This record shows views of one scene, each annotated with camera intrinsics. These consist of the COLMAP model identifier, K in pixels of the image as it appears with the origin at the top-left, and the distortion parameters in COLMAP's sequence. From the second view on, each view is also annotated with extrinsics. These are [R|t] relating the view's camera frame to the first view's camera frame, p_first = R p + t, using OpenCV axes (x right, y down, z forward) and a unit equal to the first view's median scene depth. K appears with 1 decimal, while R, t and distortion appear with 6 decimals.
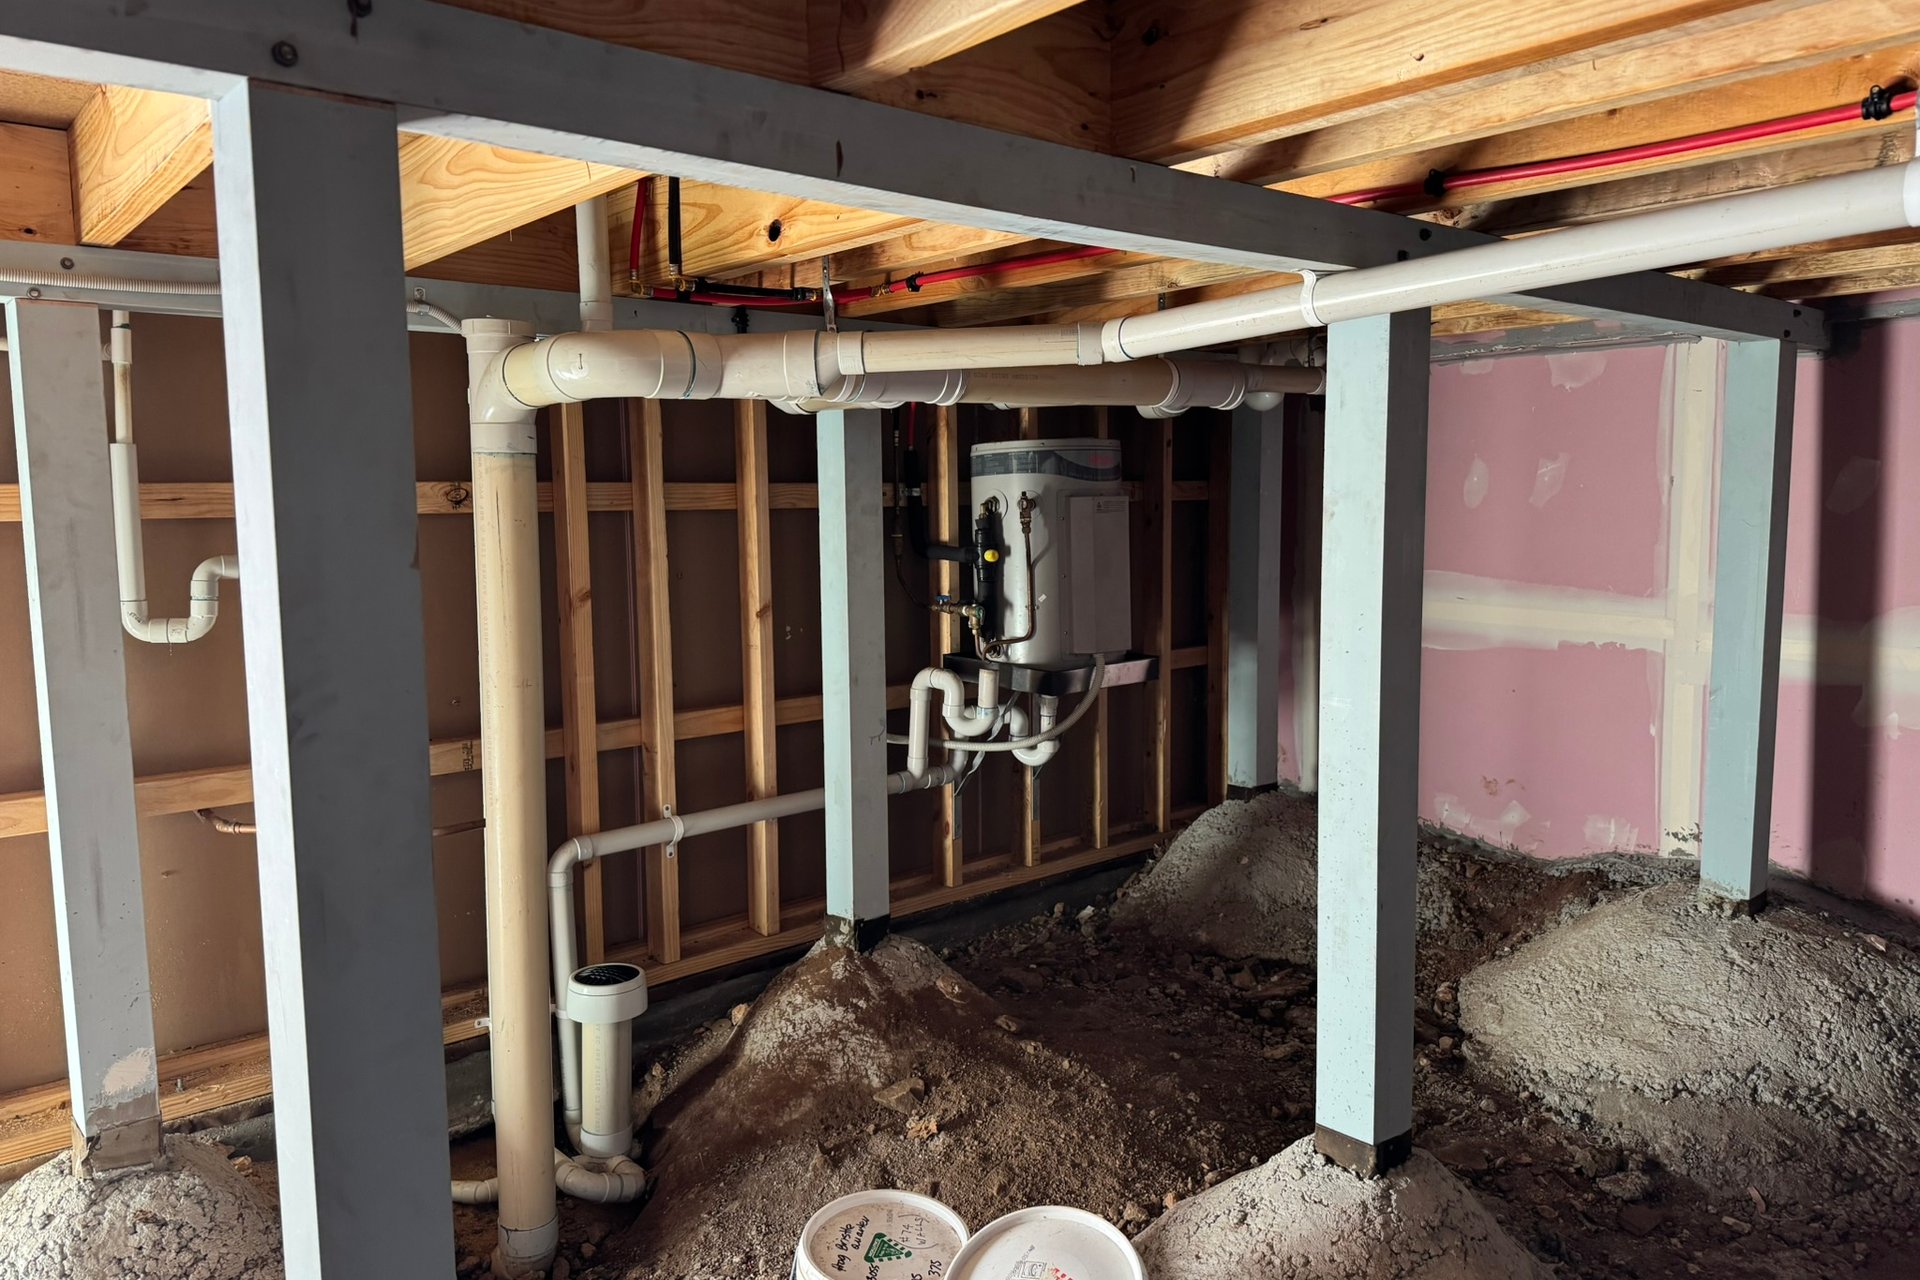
lens RADIAL K [[1397.9, 0, 952.6], [0, 1397.9, 644.7], [0, 0, 1]] dist [0.058124, -0.008853]
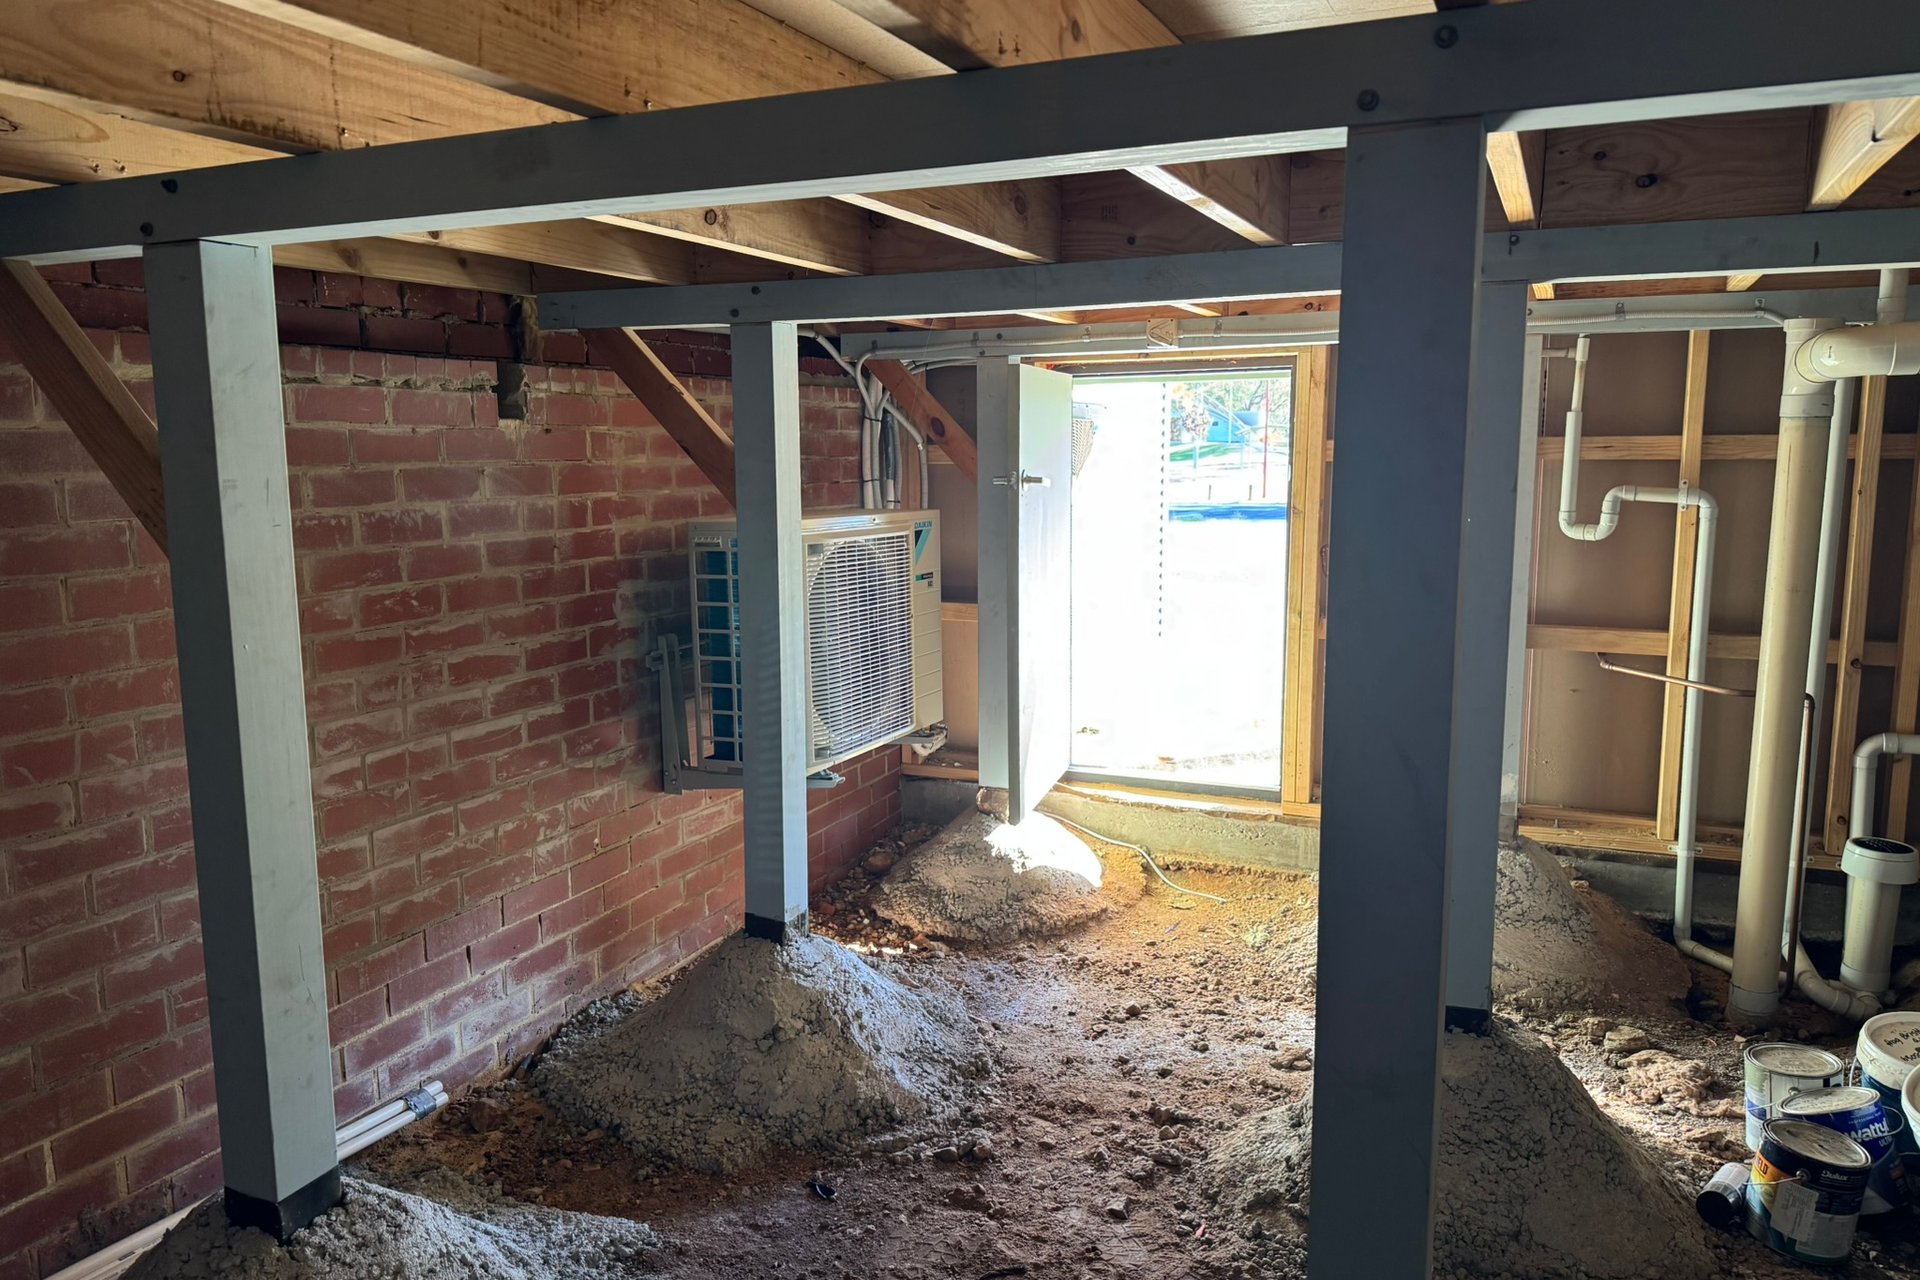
lens RADIAL K [[1397.9, 0, 957.0], [0, 1397.9, 639.2], [0, 0, 1]] dist [0.058124, -0.008853]
pose [[0.459566, 0.144253, -0.876350, 0.500403], [-0.103191, 0.988711, 0.108634, 0.008913], [0.882129, 0.040507, 0.469264, -0.323050]]
